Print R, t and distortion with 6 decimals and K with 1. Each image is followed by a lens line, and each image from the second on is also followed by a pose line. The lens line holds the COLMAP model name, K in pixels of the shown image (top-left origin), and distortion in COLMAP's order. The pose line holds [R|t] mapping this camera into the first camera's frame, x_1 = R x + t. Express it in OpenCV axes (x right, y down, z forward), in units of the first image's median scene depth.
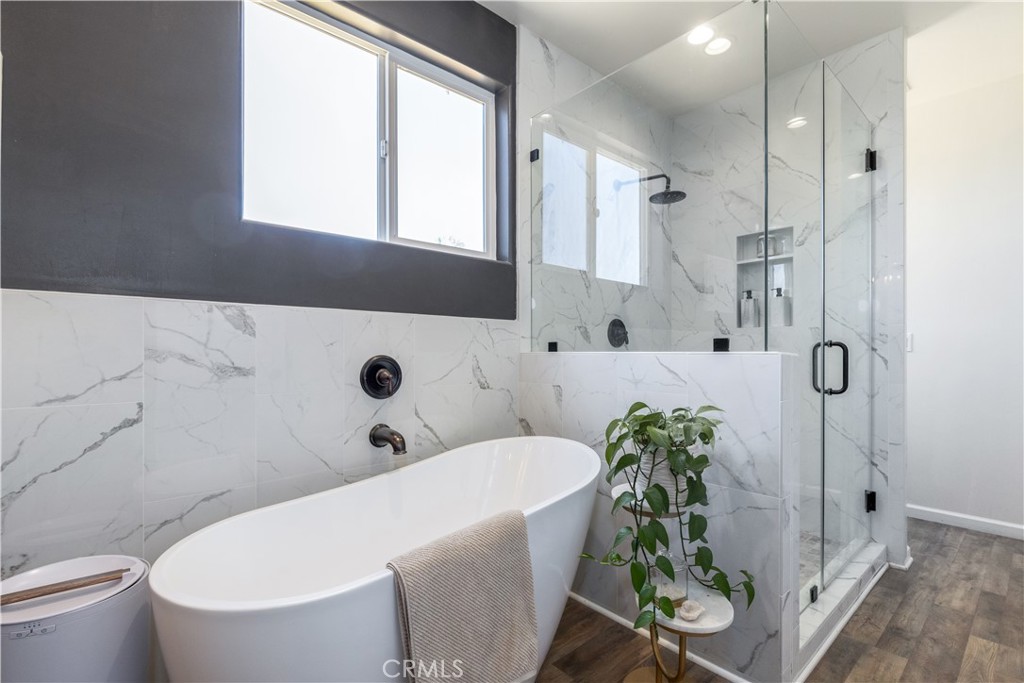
lens RADIAL K [[466.0, 0, 500.9], [0, 466.0, 347.5], [0, 0, 1]] dist [0.001686, -0.000015]
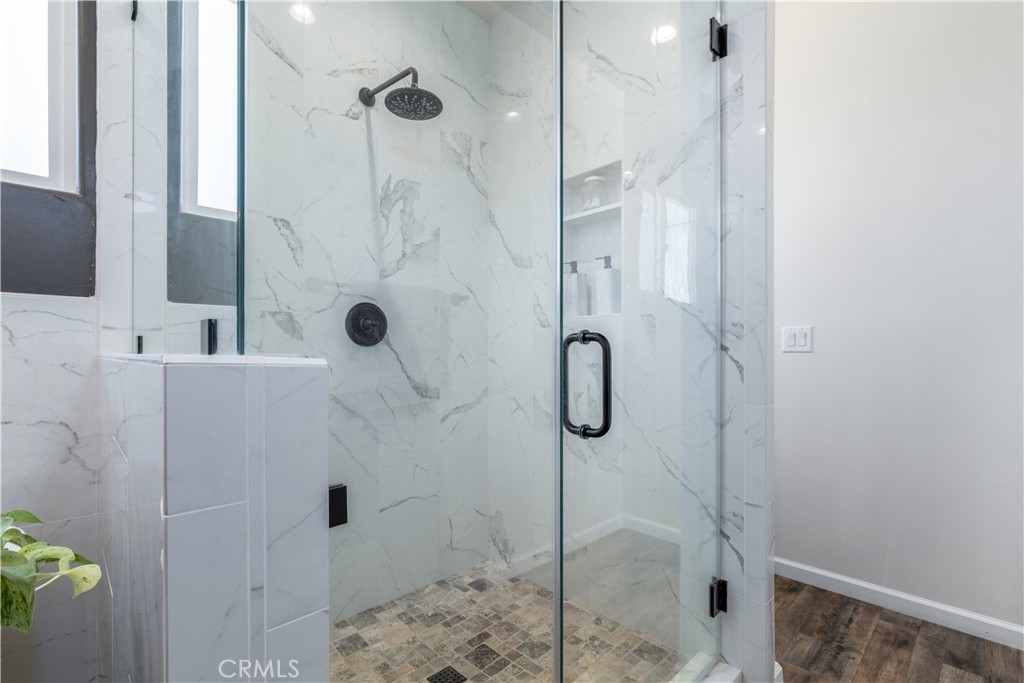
lens RADIAL K [[466.0, 0, 500.9], [0, 466.0, 347.5], [0, 0, 1]] dist [0.001686, -0.000015]
pose [[0.998635, -0.001934, 0.052187, 0.472495], [0.001960, 0.999998, -0.000453, 0.002489], [-0.052186, 0.000554, 0.998637, 0.401266]]
